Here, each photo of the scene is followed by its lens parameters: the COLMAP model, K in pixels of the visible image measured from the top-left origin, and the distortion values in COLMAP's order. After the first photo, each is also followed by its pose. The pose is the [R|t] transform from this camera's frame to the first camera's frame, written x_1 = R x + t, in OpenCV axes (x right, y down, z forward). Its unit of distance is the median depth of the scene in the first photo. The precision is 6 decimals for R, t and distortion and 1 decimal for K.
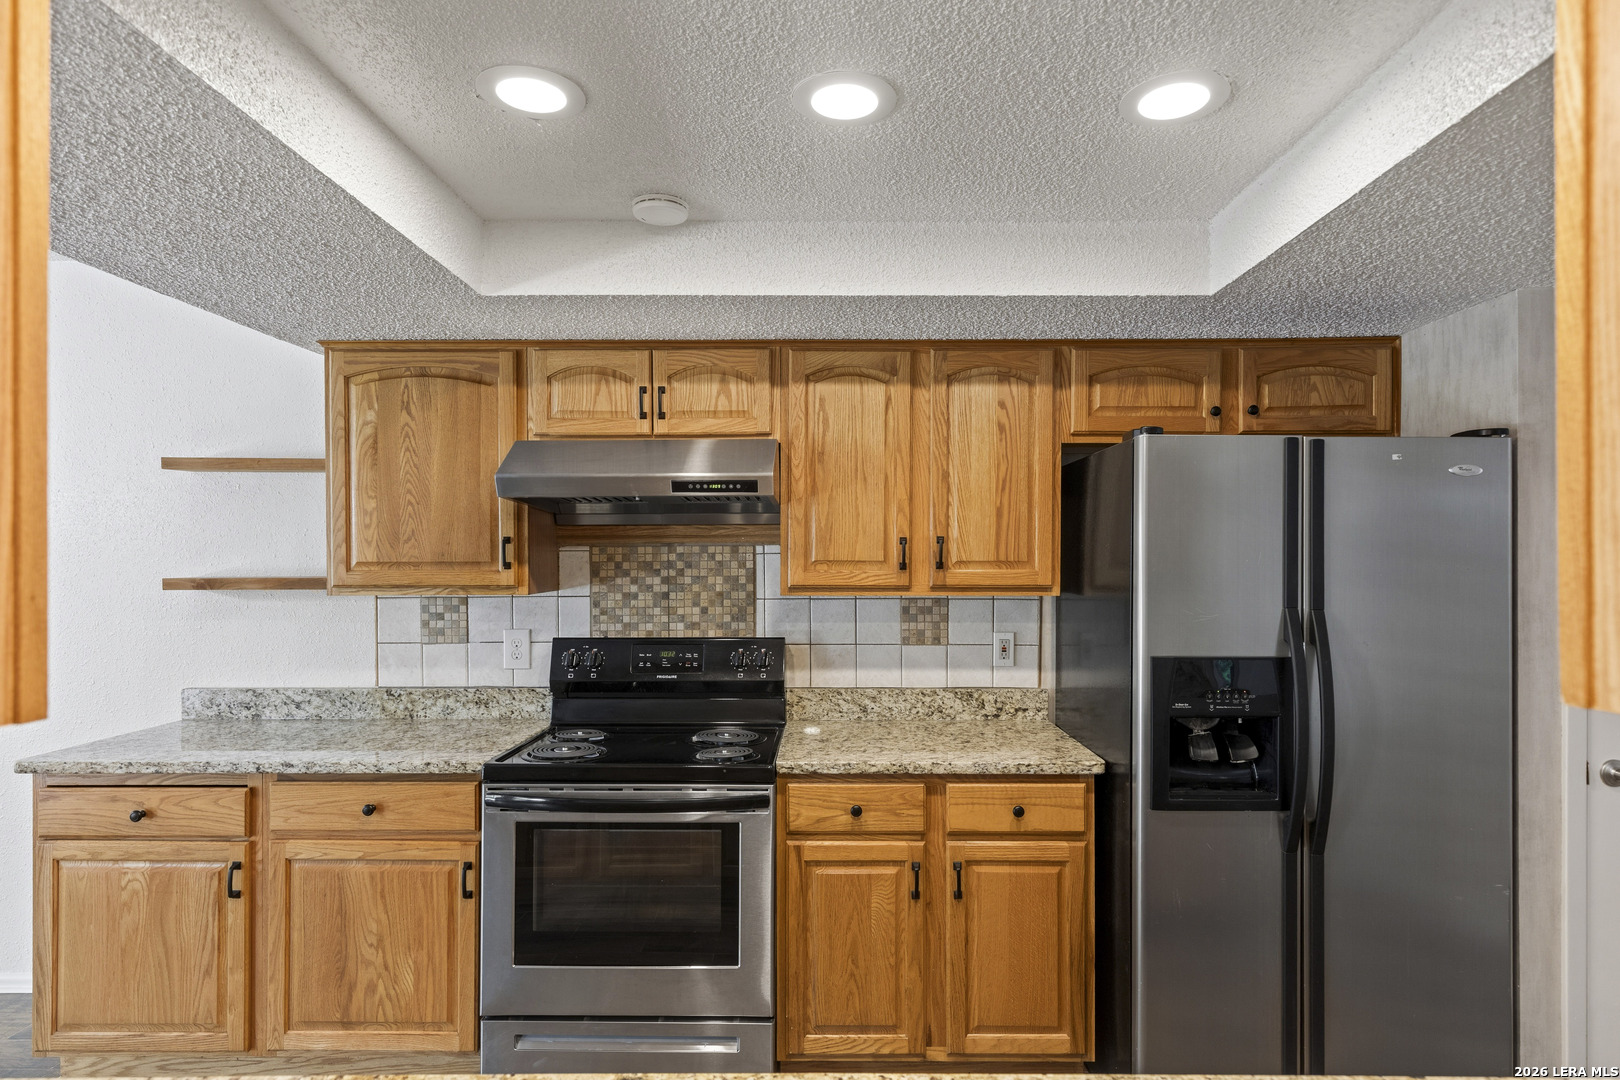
lens RADIAL K [[894.6, 0, 831.1], [0, 894.6, 561.1], [0, 0, 1]] dist [0.002494, 0.002885]
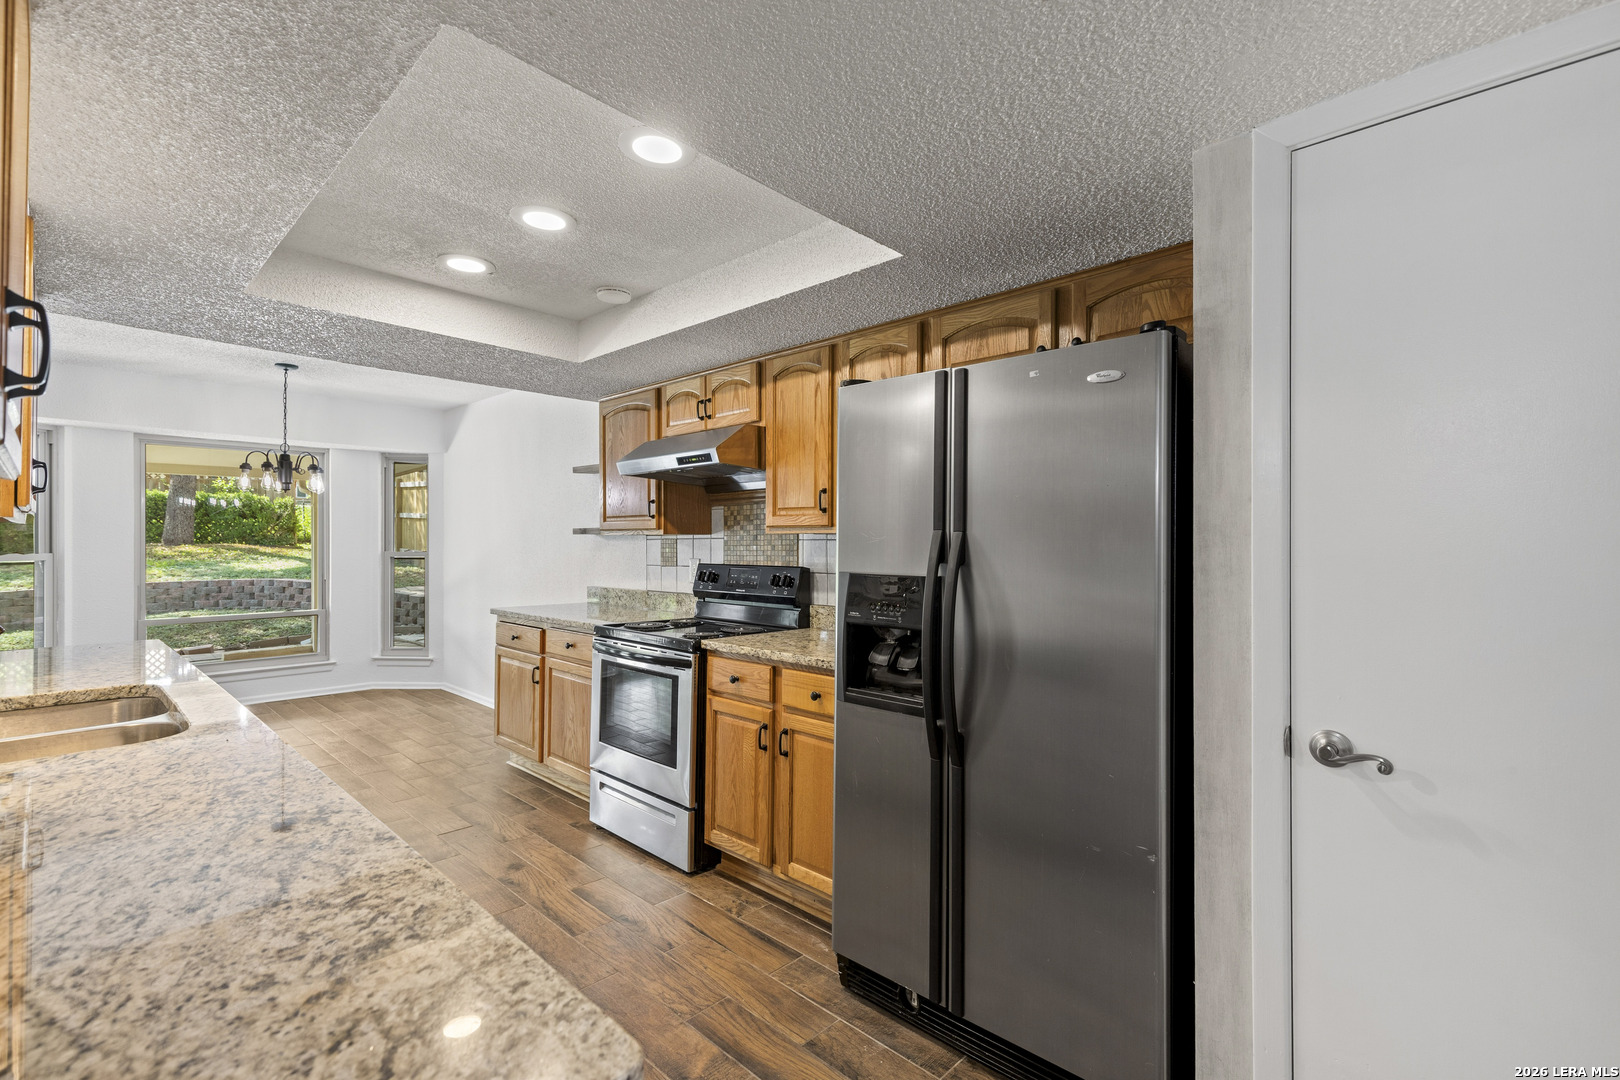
lens RADIAL K [[732.3, 0, 824.2], [0, 732.3, 537.4], [0, 0, 1]] dist [0.010431, -0.001766]
pose [[0.729724, -0.003440, -0.683733, 0.816860], [-0.007132, 0.999895, -0.012643, 0.058975], [0.683705, 0.014102, 0.729623, 0.216279]]
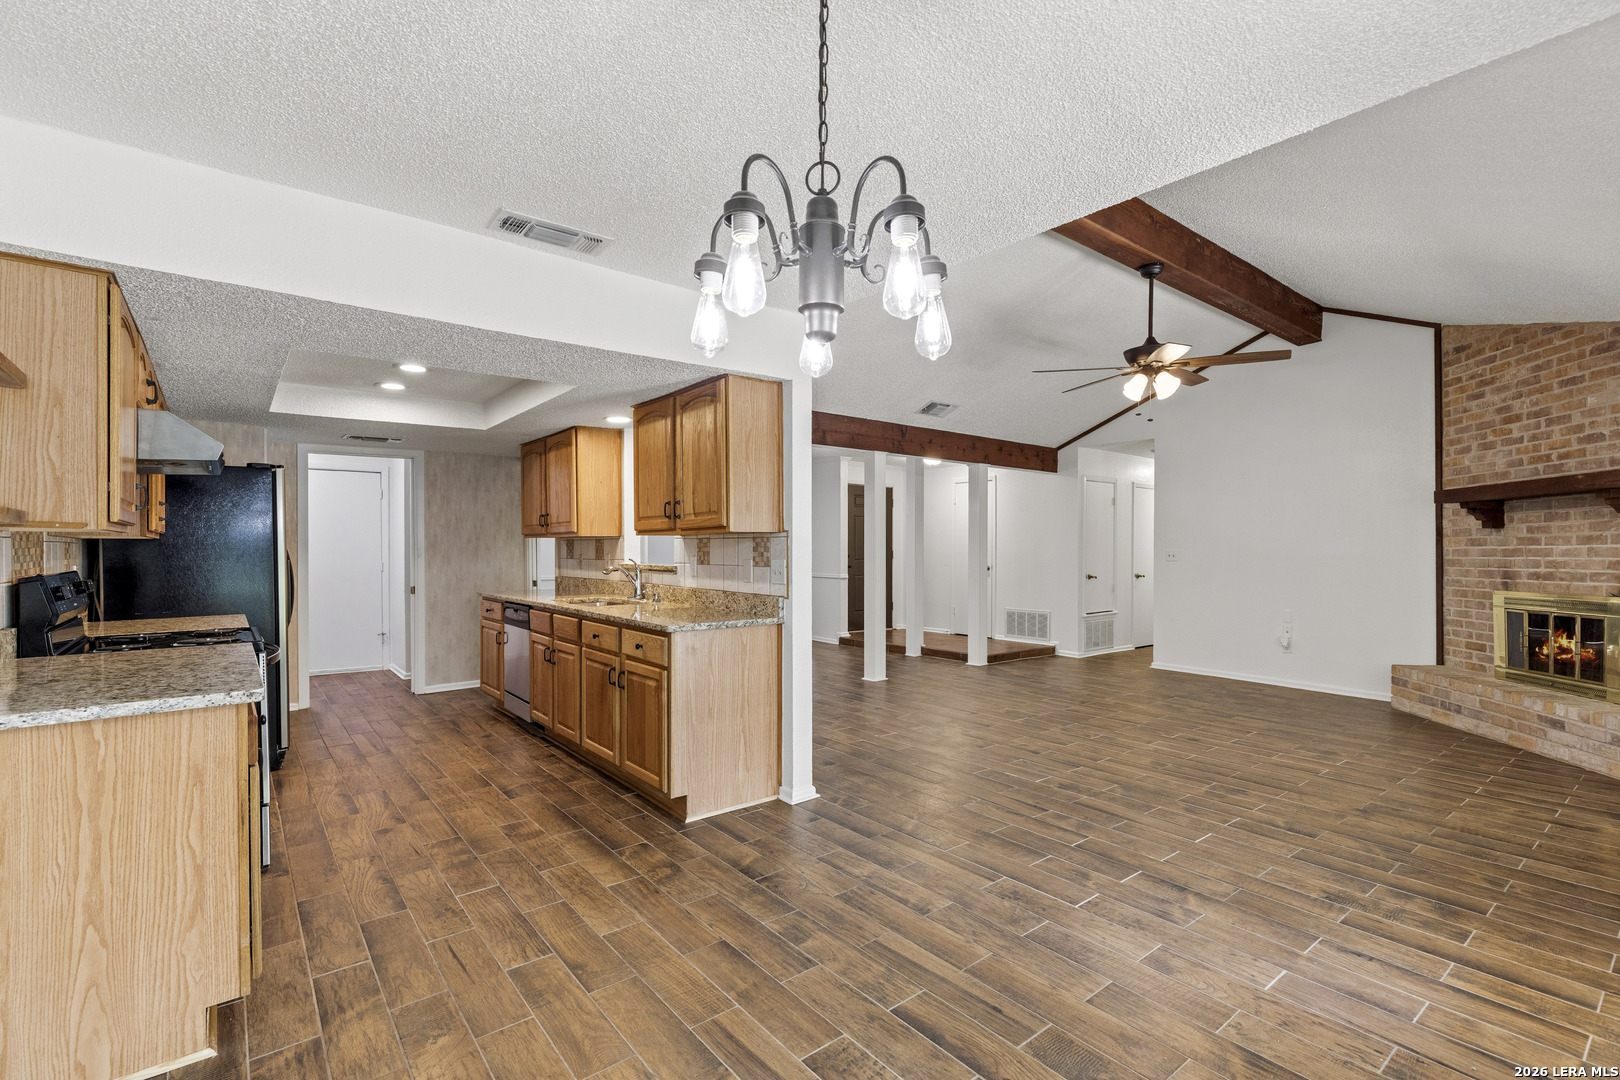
lens RADIAL K [[732.3, 0, 829.1], [0, 732.3, 553.3], [0, 0, 1]] dist [0.010431, -0.001766]
pose [[-0.634804, -0.003550, 0.772665, -1.712277], [0.005339, 0.999945, 0.008981, 0.061840], [-0.772655, 0.009827, -0.634751, 0.913303]]
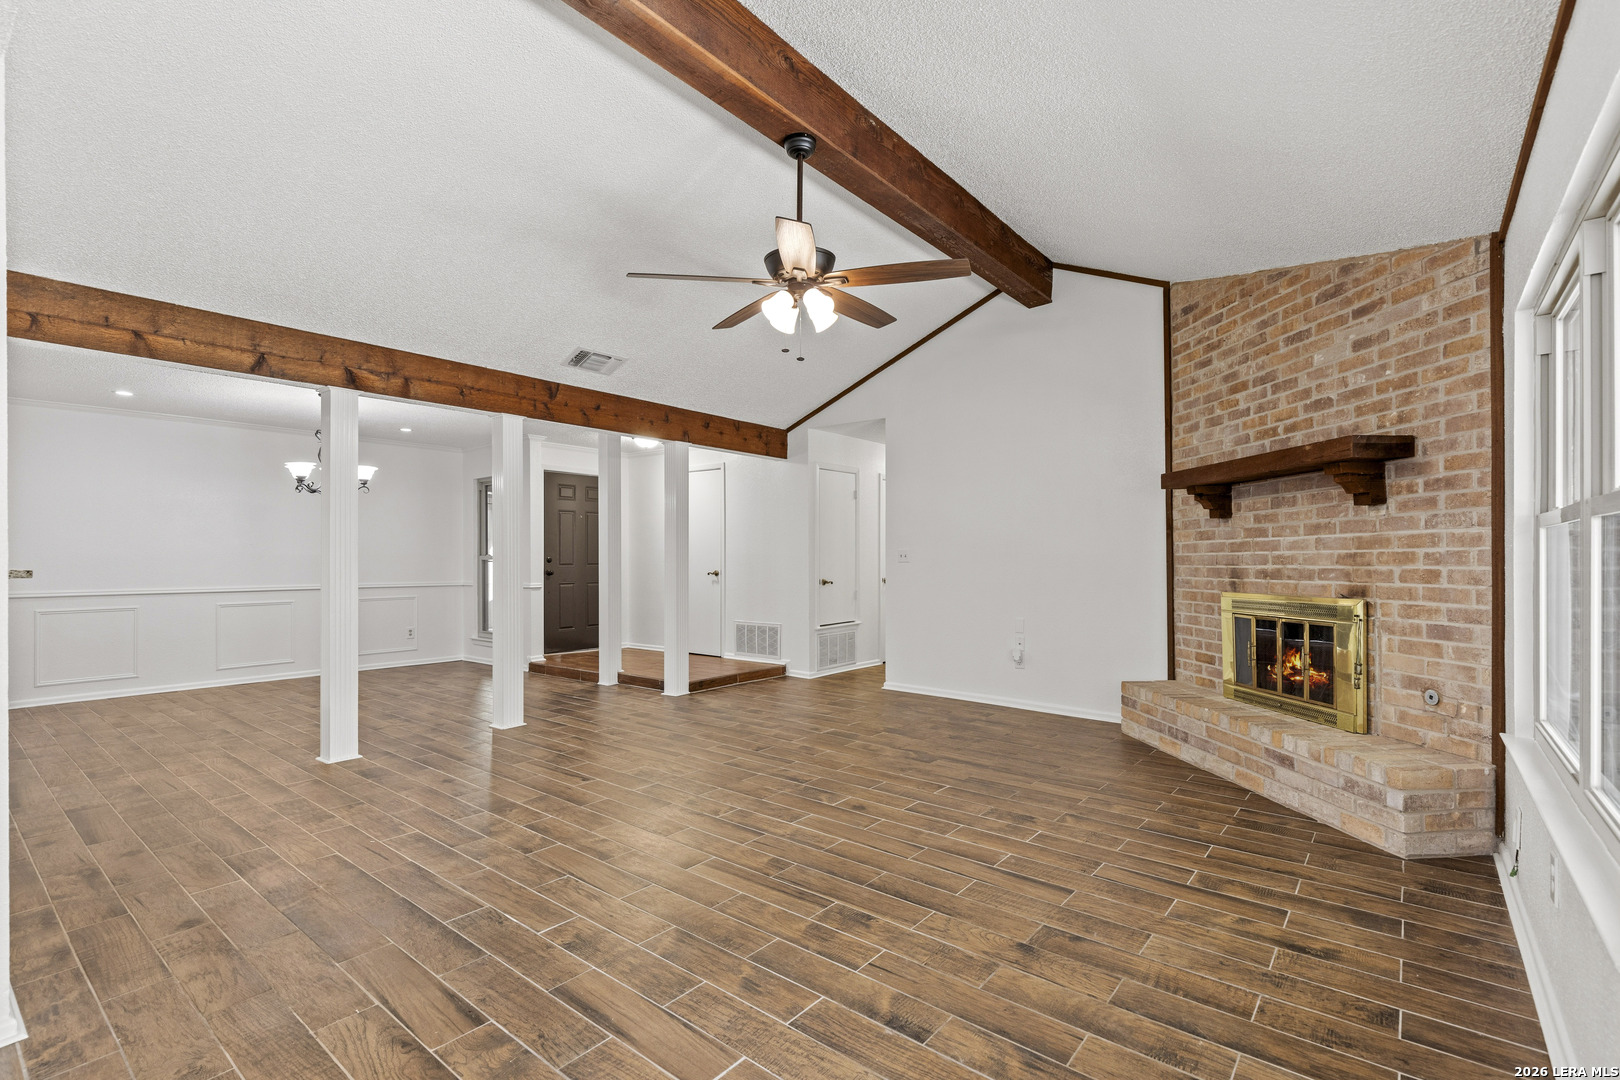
lens RADIAL K [[732.3, 0, 820.3], [0, 732.3, 558.8], [0, 0, 1]] dist [0.010431, -0.001766]
pose [[-0.783378, 0.003085, 0.621538, -1.634369], [0.009497, 0.999930, 0.007007, 0.094412], [-0.621473, 0.011392, -0.783353, 0.125490]]
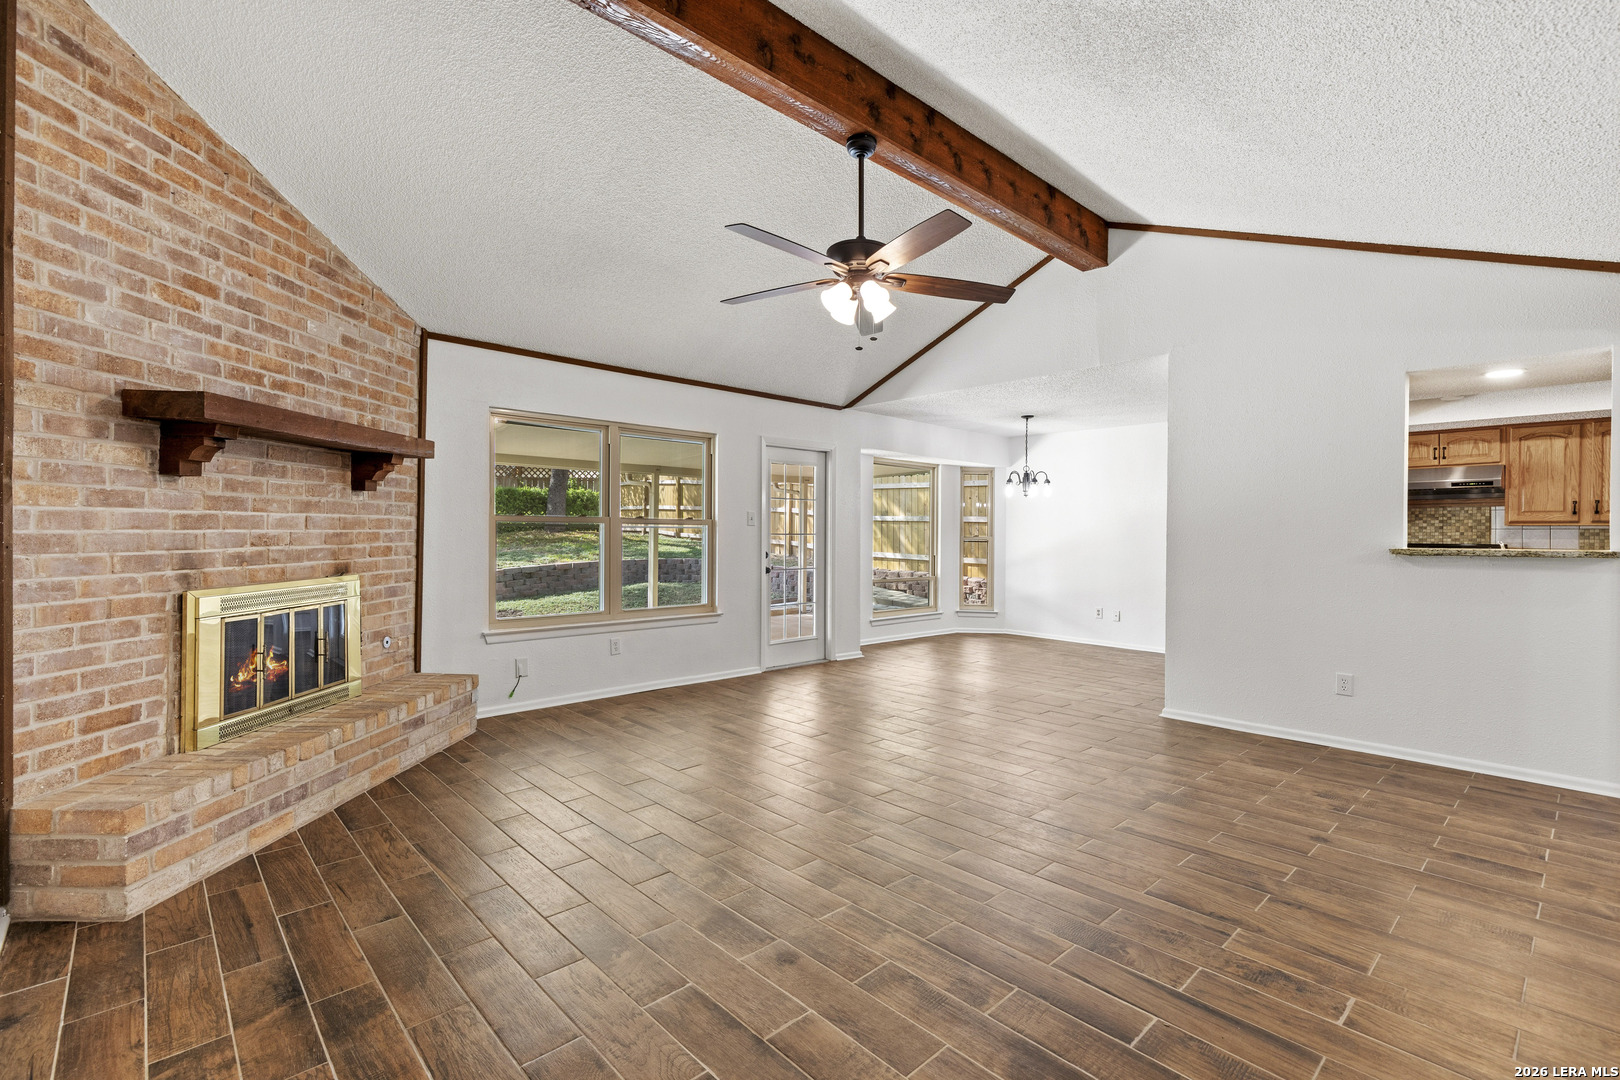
lens RADIAL K [[732.3, 0, 824.3], [0, 732.3, 538.2], [0, 0, 1]] dist [0.010431, -0.001766]
pose [[0.689941, 0.009762, -0.723800, 0.127788], [-0.013446, 0.999909, 0.000668, 0.099653], [0.723741, 0.009271, 0.690009, -1.844138]]
